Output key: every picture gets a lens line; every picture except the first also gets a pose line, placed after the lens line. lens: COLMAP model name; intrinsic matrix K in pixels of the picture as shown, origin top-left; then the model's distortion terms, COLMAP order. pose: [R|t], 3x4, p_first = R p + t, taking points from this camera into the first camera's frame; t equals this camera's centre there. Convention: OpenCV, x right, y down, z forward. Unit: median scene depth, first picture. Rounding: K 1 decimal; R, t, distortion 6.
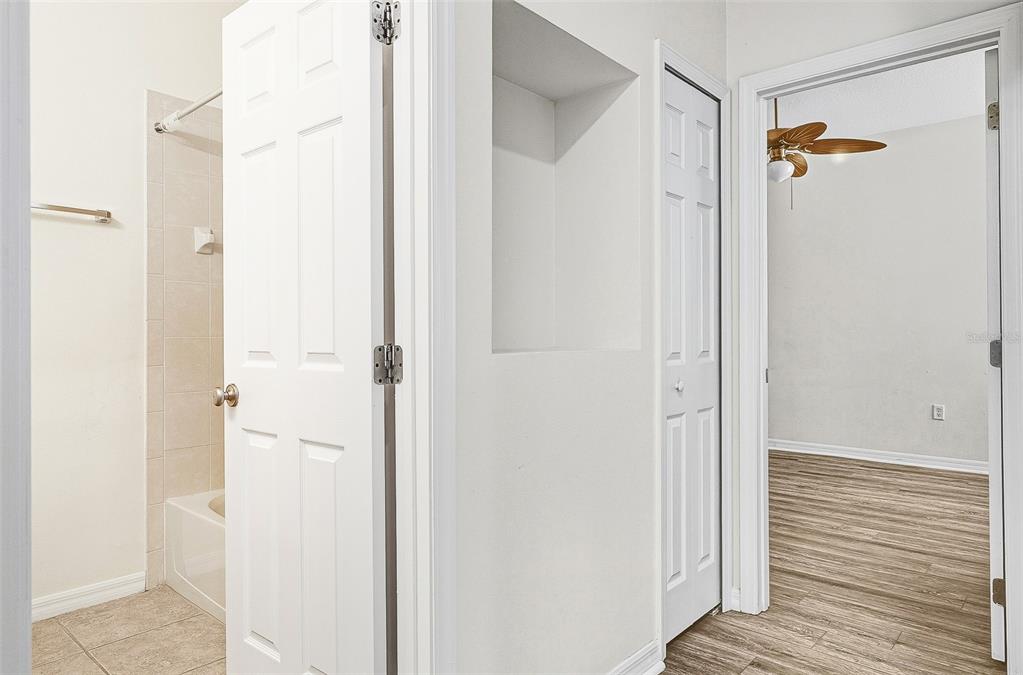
lens RADIAL K [[609.6, 0, 512.8], [0, 609.6, 334.4], [0, 0, 1]] dist [-0.002844, -0.000985]
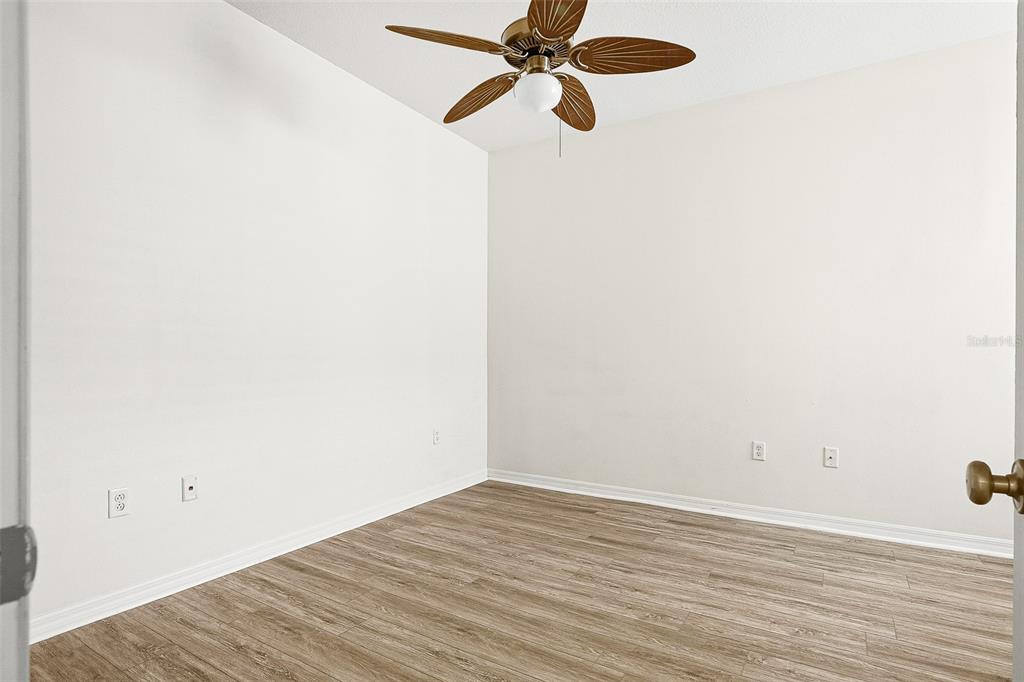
lens RADIAL K [[548.2, 0, 500.8], [0, 548.2, 360.3], [0, 0, 1]] dist [-0.017159, 0.000018]
pose [[0.983376, 0.002834, 0.181560, 0.269604], [-0.005047, 0.999918, 0.011730, 0.002886], [-0.181512, -0.012451, 0.983310, 0.408443]]
